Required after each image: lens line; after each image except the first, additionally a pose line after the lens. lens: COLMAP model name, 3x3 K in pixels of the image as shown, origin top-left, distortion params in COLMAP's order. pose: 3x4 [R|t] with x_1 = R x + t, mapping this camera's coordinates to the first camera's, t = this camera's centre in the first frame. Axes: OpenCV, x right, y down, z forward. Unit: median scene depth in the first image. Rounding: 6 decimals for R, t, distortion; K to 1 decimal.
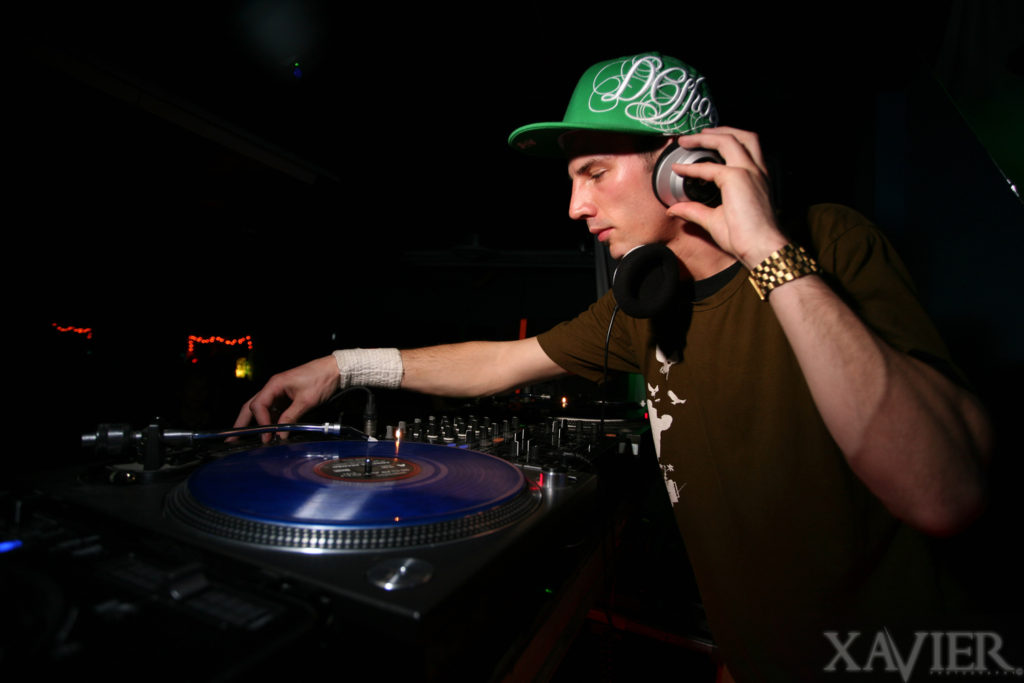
lens RADIAL K [[506.8, 0, 507.3], [0, 506.8, 334.0], [0, 0, 1]] dist [-0.075659, 0.036012]
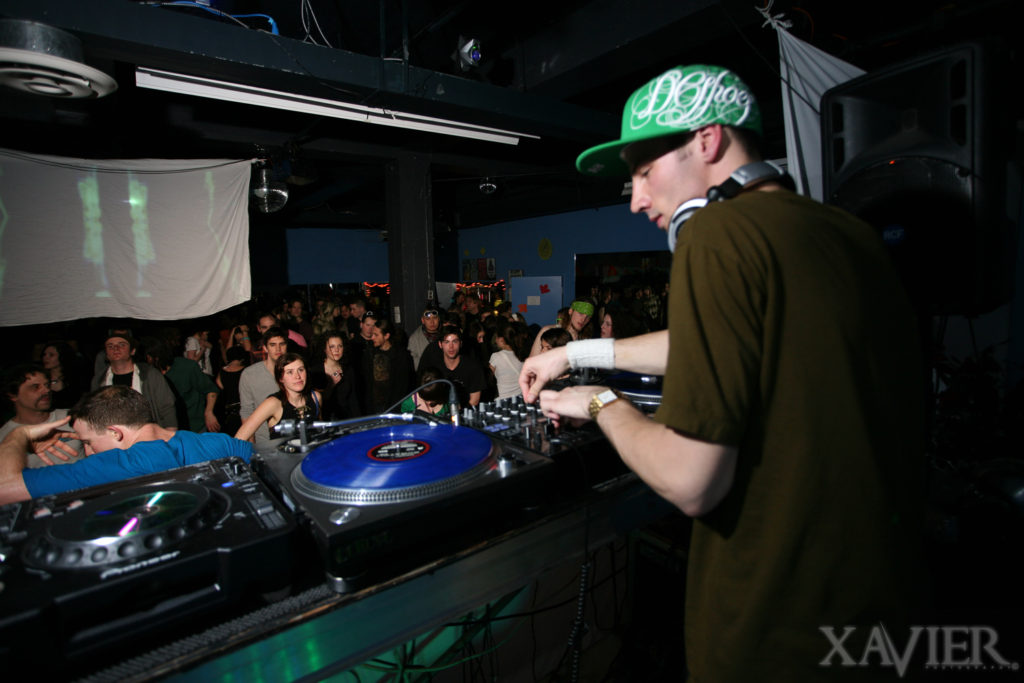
lens RADIAL K [[534.5, 0, 499.4], [0, 534.5, 326.3], [0, 0, 1]] dist [-0.061771, 0.033149]
pose [[0.862164, -0.044630, -0.504659, 0.507163], [0.114605, 0.987472, 0.108465, -0.172976], [0.493496, -0.151352, 0.856478, -0.168071]]
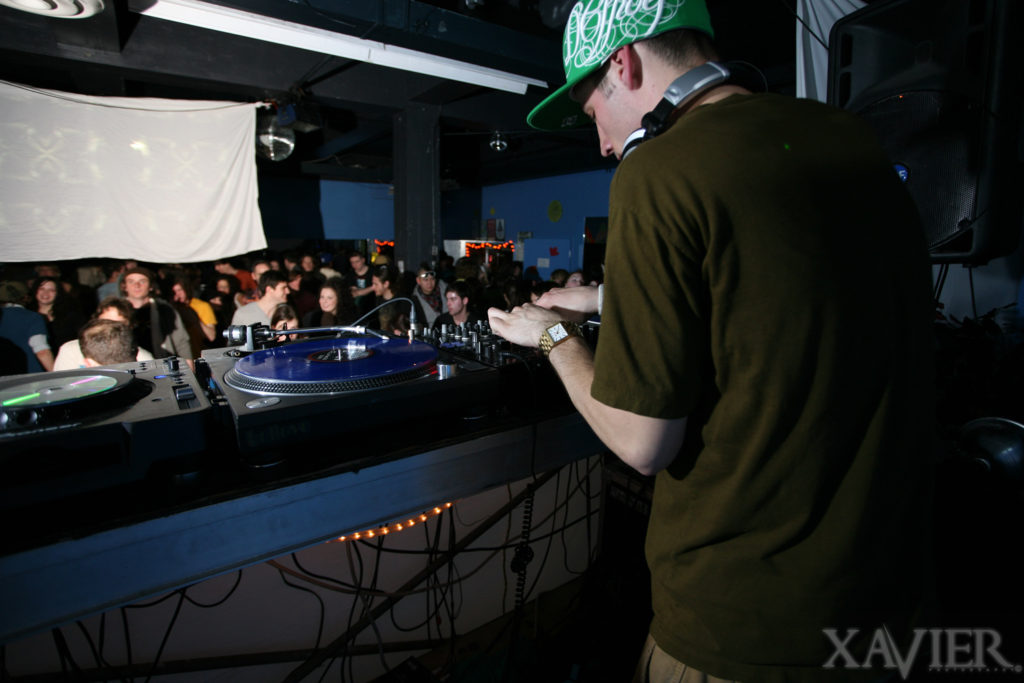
lens RADIAL K [[534.5, 0, 499.4], [0, 534.5, 326.3], [0, 0, 1]] dist [-0.061771, 0.033149]
pose [[0.851764, 0.022733, -0.523432, 0.571930], [0.076086, 0.983100, 0.166510, -0.056901], [0.518371, -0.181653, 0.835640, -0.095179]]
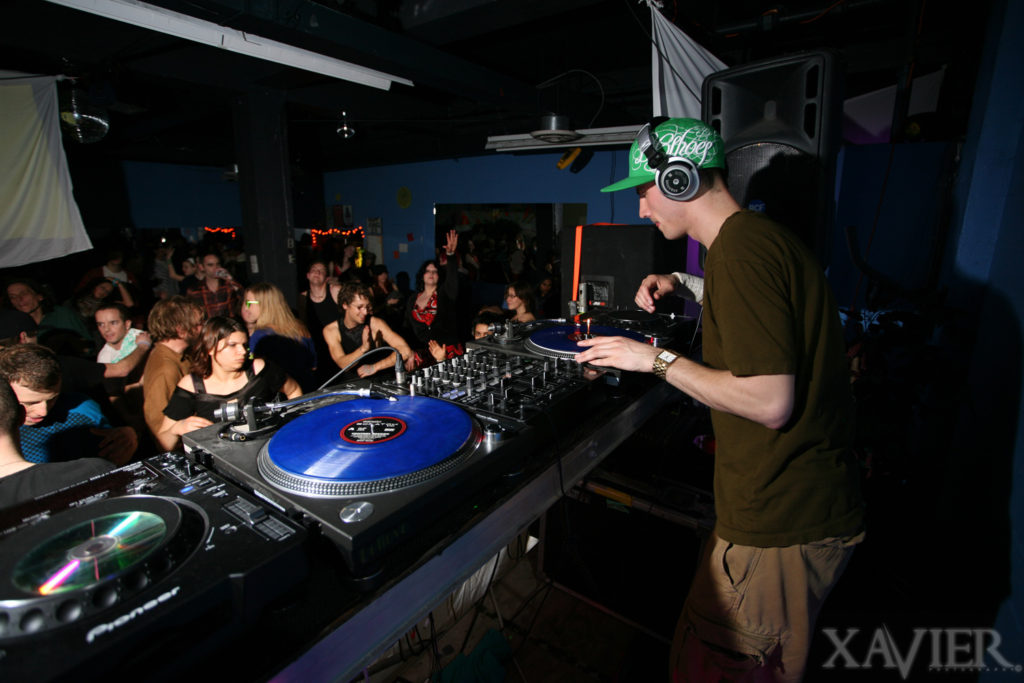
lens RADIAL K [[506.8, 0, 507.3], [0, 506.8, 334.0], [0, 0, 1]] dist [-0.075659, 0.036012]
pose [[0.974137, -0.017401, -0.225289, 0.287385], [0.076846, 0.963114, 0.257888, -0.230213], [0.212491, -0.268530, 0.939542, -0.187216]]
